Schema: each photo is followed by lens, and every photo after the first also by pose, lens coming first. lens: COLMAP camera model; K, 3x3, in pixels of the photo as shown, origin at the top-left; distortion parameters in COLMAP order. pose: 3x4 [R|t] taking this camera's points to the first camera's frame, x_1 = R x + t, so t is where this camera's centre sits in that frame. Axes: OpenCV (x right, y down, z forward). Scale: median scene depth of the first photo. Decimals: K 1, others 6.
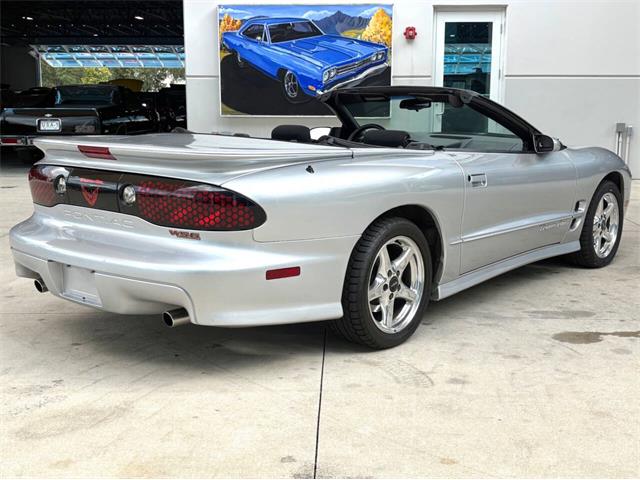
lens RADIAL K [[764.6, 0, 320.0], [0, 764.6, 240.0], [0, 0, 1]] dist [0.035949, -0.000196]
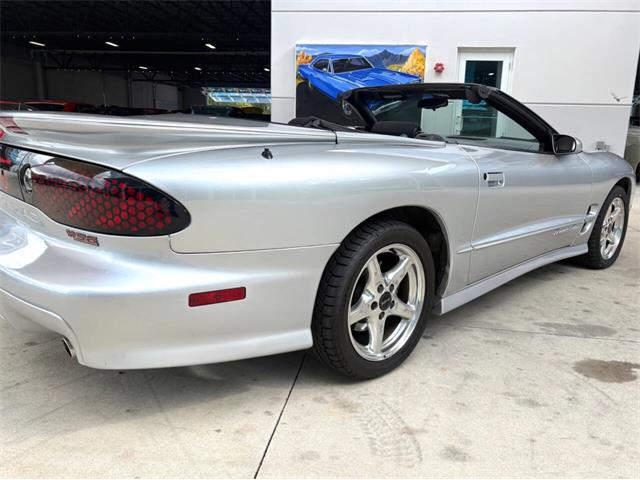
lens RADIAL K [[486.3, 0, 333.0], [0, 486.3, 239.7], [0, 0, 1]] dist [0.009296, 0.005778]
pose [[0.995031, 0.049390, -0.086447, 0.064498], [-0.045064, 0.997667, 0.051291, -0.025641], [0.088779, -0.047140, 0.994935, 0.372591]]
